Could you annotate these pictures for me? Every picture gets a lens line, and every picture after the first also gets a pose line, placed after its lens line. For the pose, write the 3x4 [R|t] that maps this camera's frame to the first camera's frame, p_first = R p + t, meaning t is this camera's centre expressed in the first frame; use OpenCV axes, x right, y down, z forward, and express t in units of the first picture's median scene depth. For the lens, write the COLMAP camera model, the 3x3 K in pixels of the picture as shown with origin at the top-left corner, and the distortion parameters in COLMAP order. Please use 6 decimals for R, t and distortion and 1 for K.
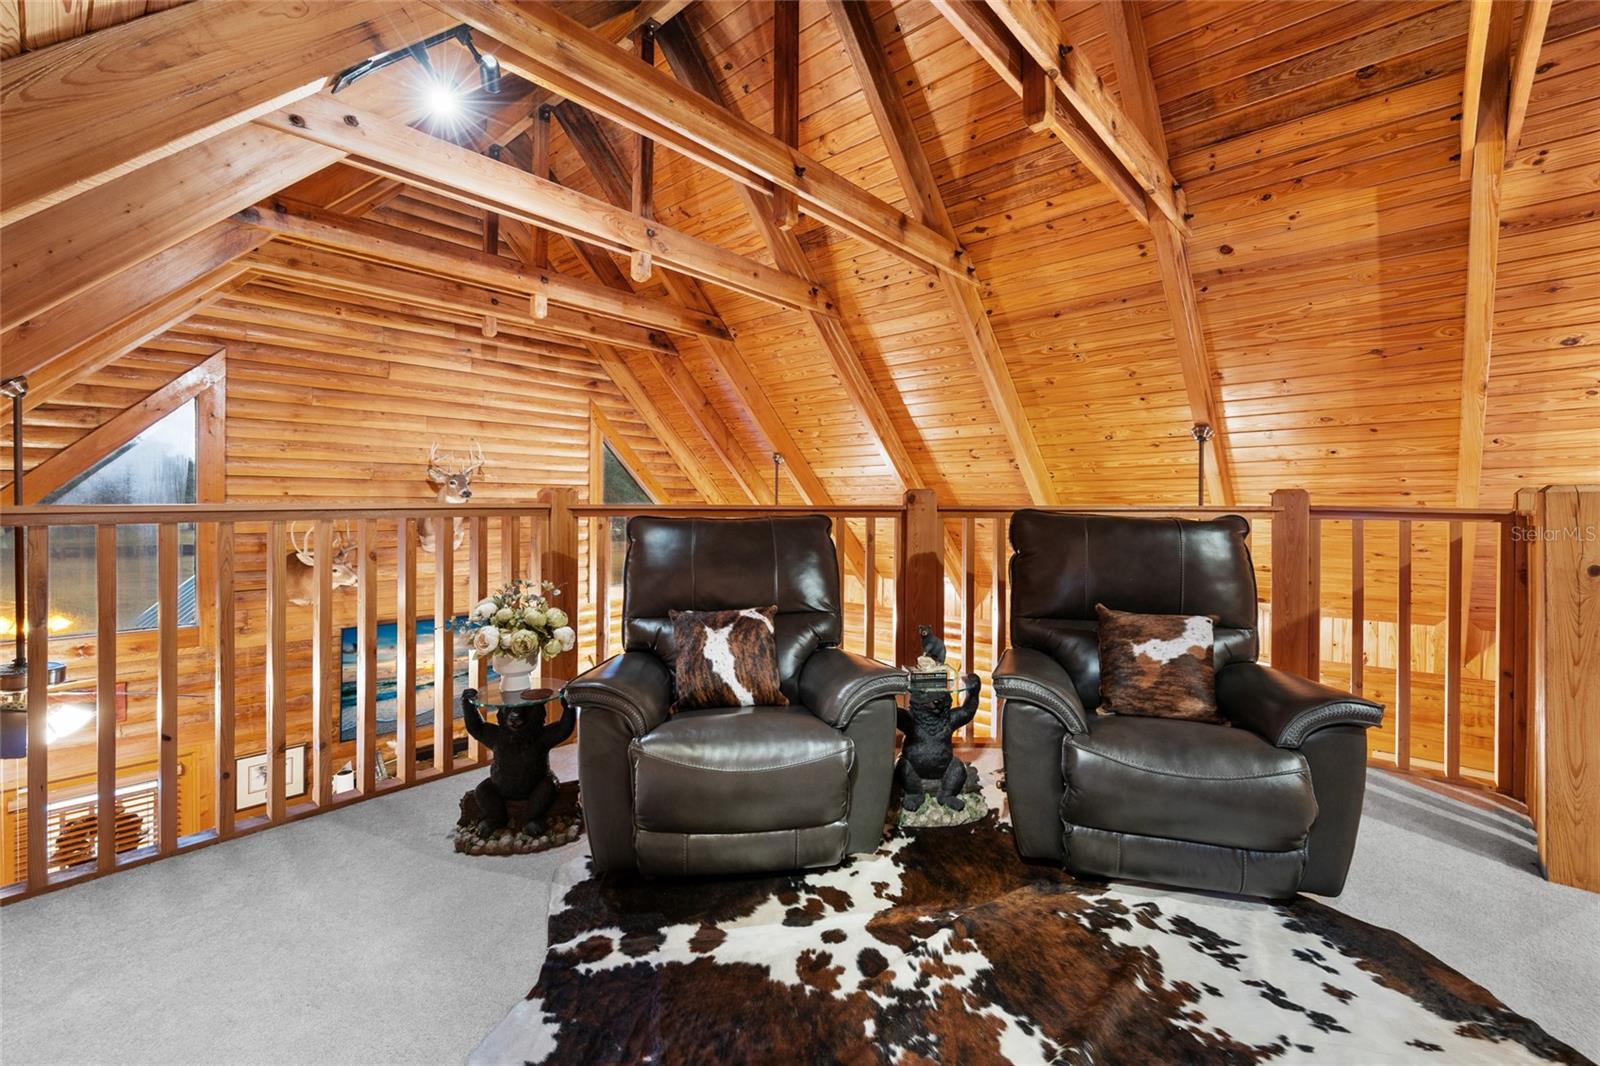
lens RADIAL K [[678.1, 0, 796.4], [0, 678.1, 511.5], [0, 0, 1]] dist [0.001235, -0.000217]
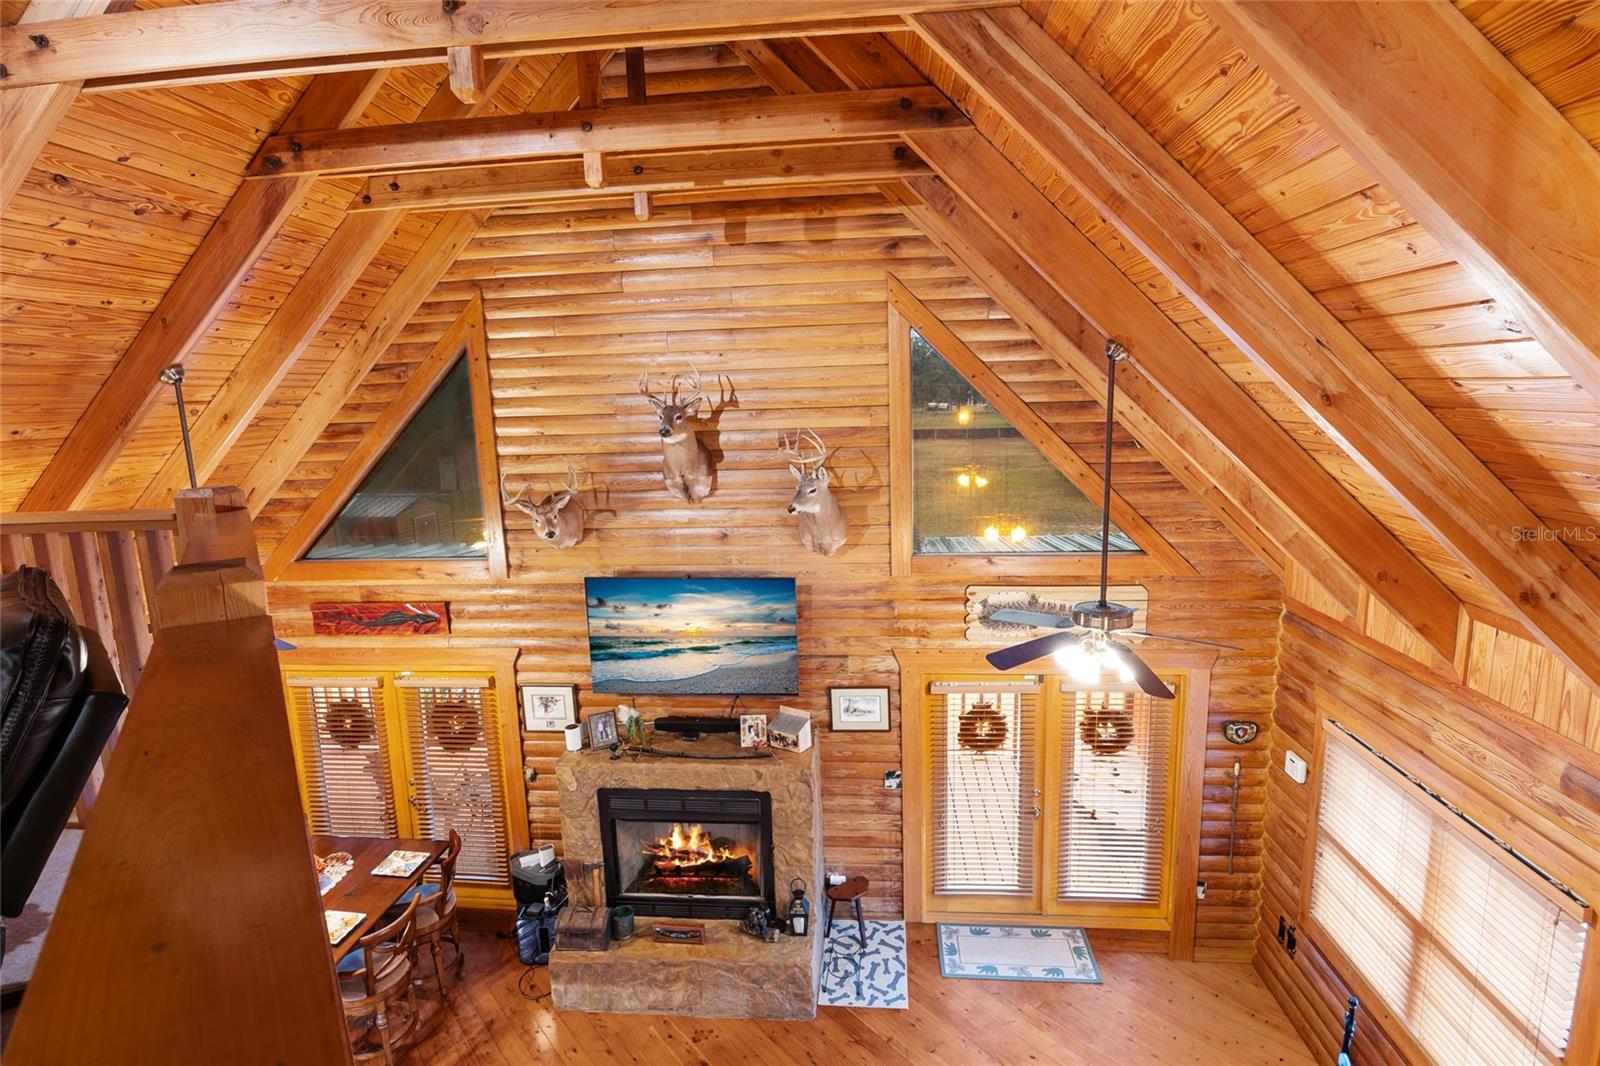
lens RADIAL K [[812.1, 0, 800.0], [0, 812.1, 533.0], [0, 0, 1]] dist [-0.012918, -0.000195]
pose [[0.591652, 0.114906, -0.797963, 1.159960], [0.028602, 0.986176, 0.163215, -0.184561], [0.805686, -0.119390, 0.580186, 1.740019]]
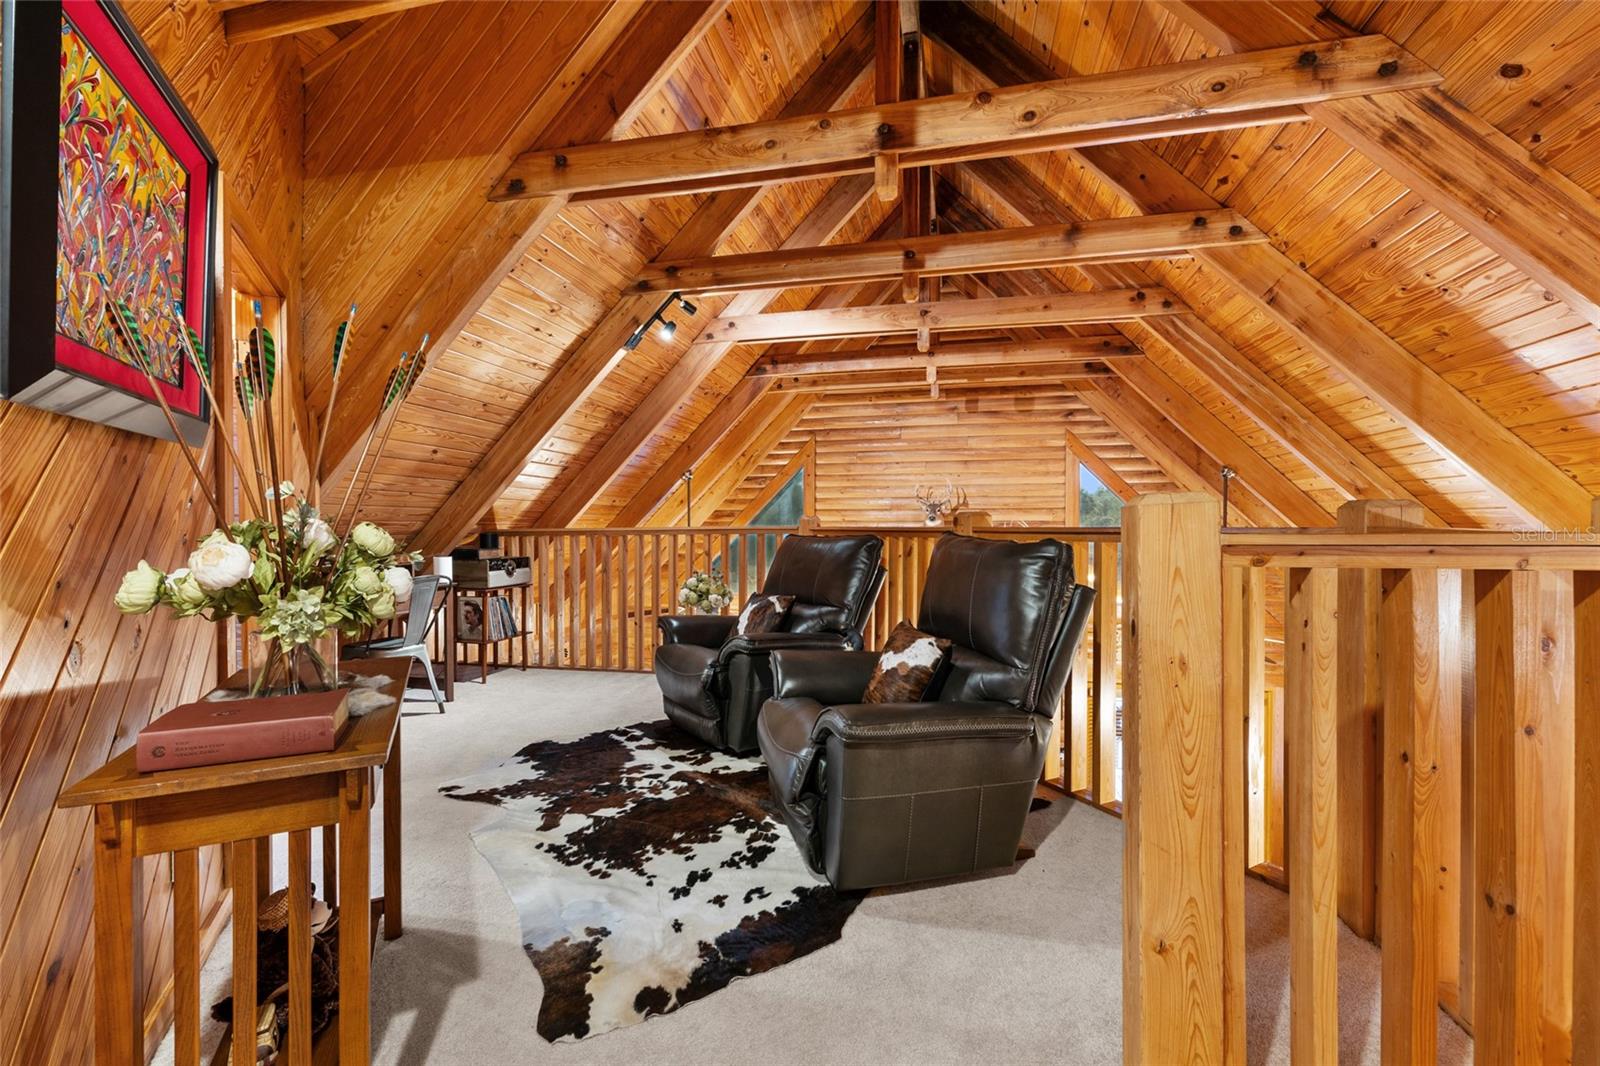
lens RADIAL K [[667.6, 0, 800.0], [0, 667.6, 533.0], [0, 0, 1]] dist [-0.000938, -0.000008]
pose [[0.475158, 0.007682, -0.879867, 1.702700], [-0.006200, 0.999966, 0.005382, -0.007249], [0.879879, 0.002898, 0.475190, 0.444007]]
